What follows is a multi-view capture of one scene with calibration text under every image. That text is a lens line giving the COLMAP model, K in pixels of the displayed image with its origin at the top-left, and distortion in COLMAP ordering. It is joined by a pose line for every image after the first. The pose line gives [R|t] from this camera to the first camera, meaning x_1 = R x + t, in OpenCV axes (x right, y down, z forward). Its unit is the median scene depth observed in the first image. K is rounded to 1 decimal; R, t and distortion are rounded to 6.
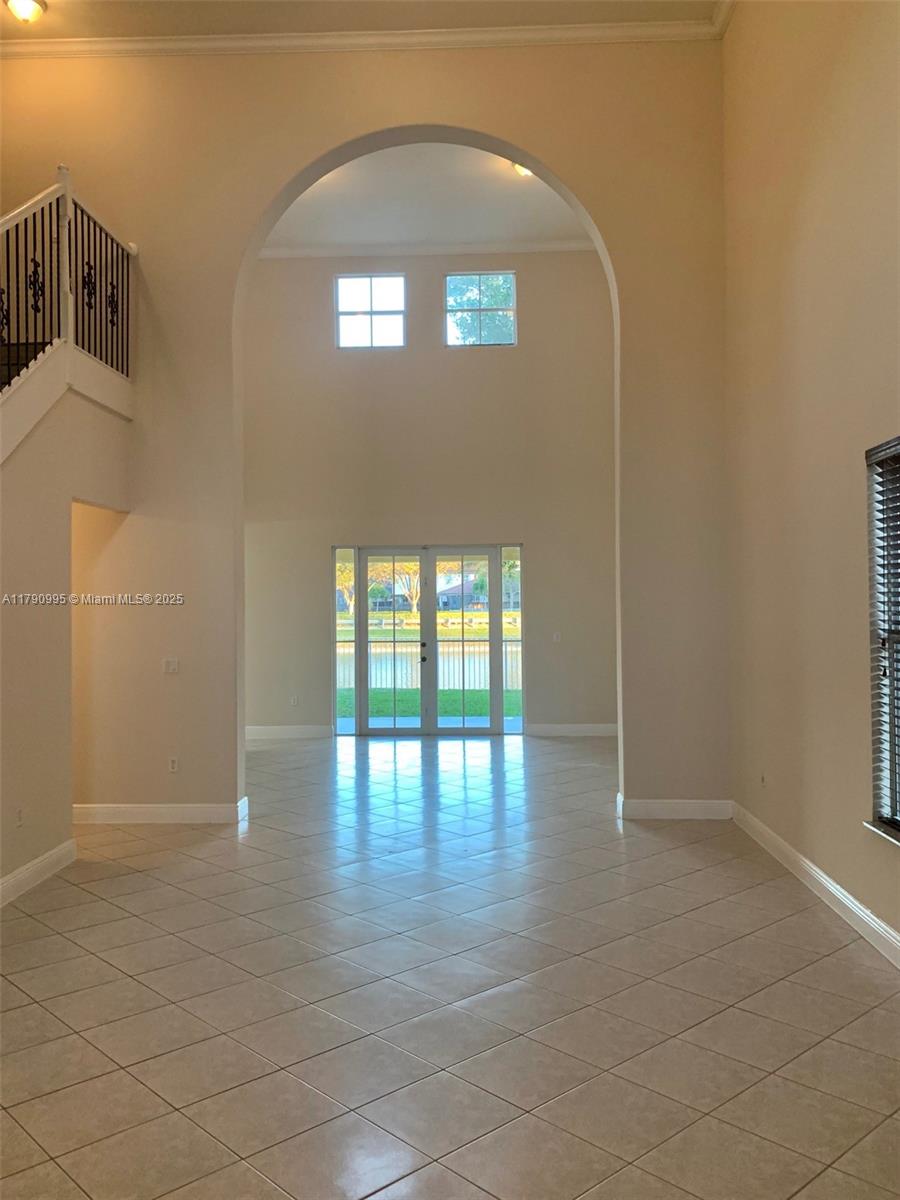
lens RADIAL K [[967.0, 0, 440.7], [0, 967.0, 595.3], [0, 0, 1]] dist [0.031741, -0.050930]
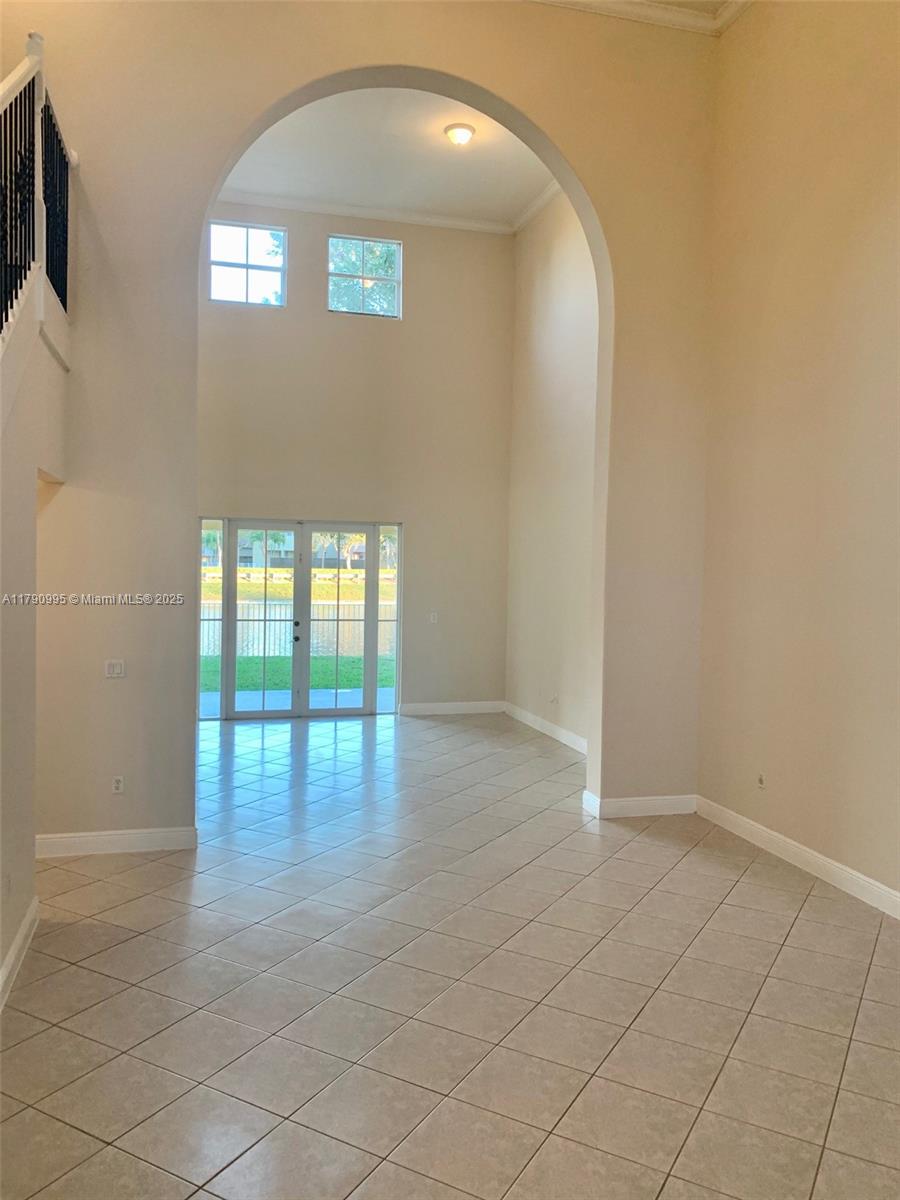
lens RADIAL K [[907.0, 0, 444.5], [0, 907.0, 594.1], [0, 0, 1]] dist [0.015860, -0.004742]
pose [[0.953176, 0.014087, 0.302089, -0.150010], [-0.028306, 0.998685, 0.042743, -0.020923], [-0.301090, -0.049293, 0.952321, 0.100393]]
